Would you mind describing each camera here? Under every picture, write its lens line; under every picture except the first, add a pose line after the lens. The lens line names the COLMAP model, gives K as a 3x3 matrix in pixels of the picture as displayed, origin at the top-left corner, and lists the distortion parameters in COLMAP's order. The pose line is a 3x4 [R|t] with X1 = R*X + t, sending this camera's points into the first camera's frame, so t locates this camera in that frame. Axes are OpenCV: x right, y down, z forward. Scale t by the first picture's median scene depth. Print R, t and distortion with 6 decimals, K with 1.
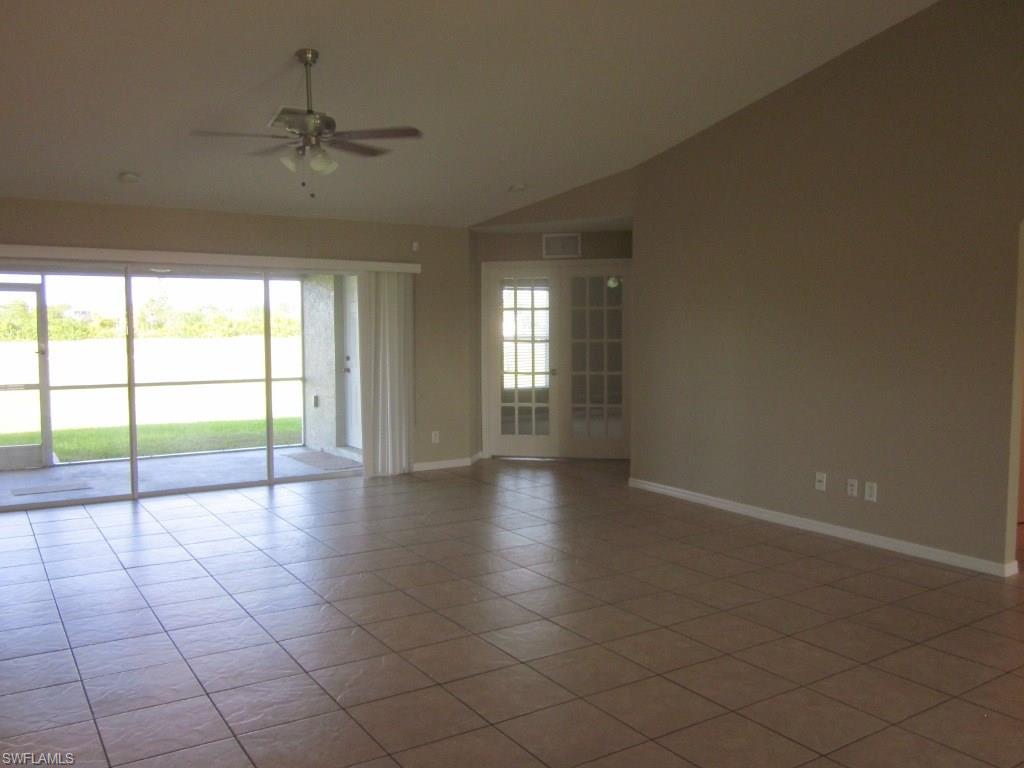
lens RADIAL K [[852.1, 0, 506.1], [0, 852.1, 382.6], [0, 0, 1]] dist [-0.044308, -0.001293]
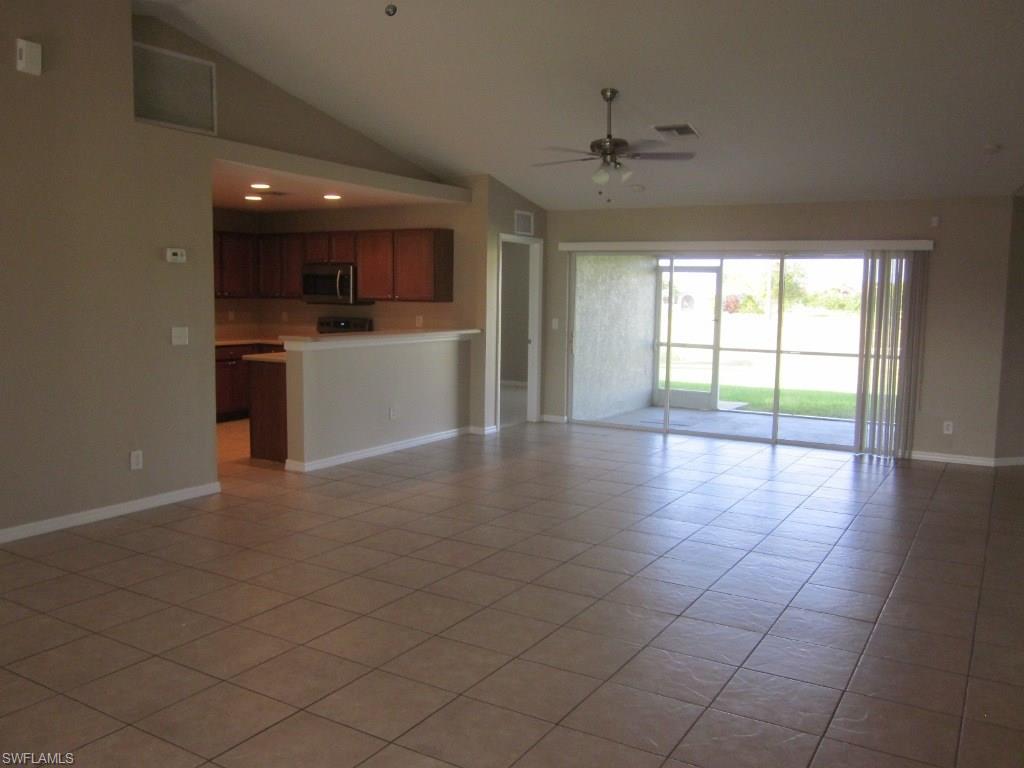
lens RADIAL K [[852.1, 0, 506.1], [0, 852.1, 382.6], [0, 0, 1]] dist [-0.044308, -0.001293]
pose [[0.441371, 0.101487, -0.891567, 0.462427], [-0.076869, 0.994208, 0.075117, -0.014840], [0.894026, 0.035380, 0.446615, 0.147134]]
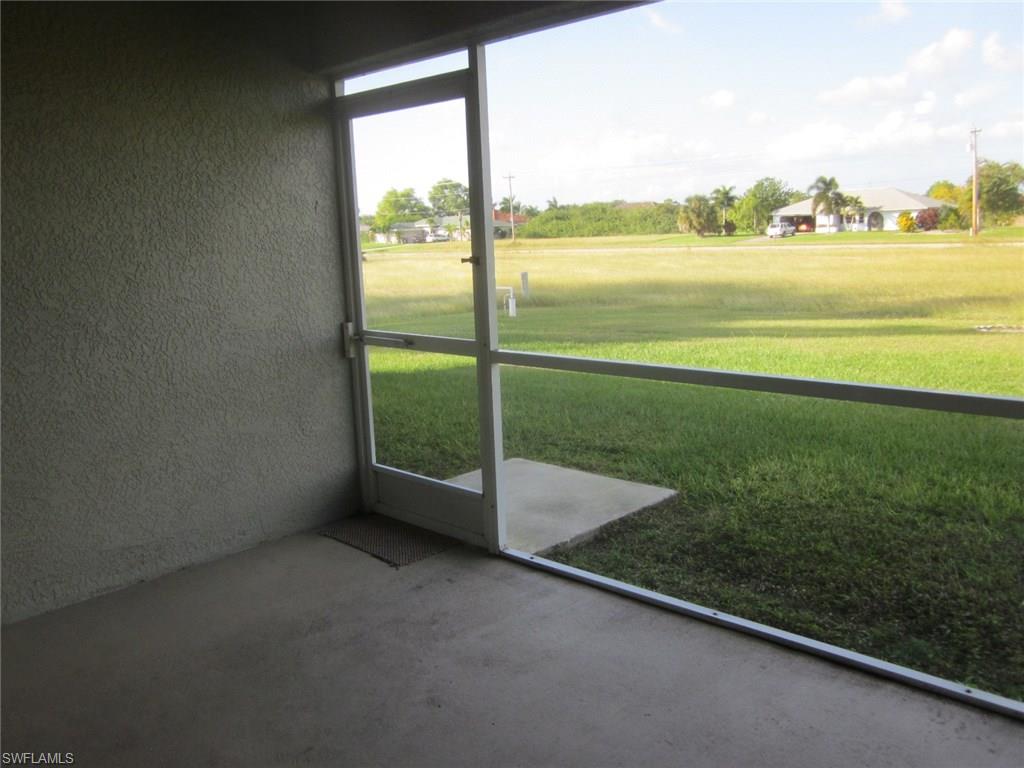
lens RADIAL K [[852.1, 0, 506.1], [0, 852.1, 382.6], [0, 0, 1]] dist [-0.044308, -0.001293]
pose [[0.232724, 0.164537, -0.958524, -0.176237], [-0.025609, 0.986280, 0.163084, -0.045224], [0.972206, -0.013407, 0.233744, 0.928554]]
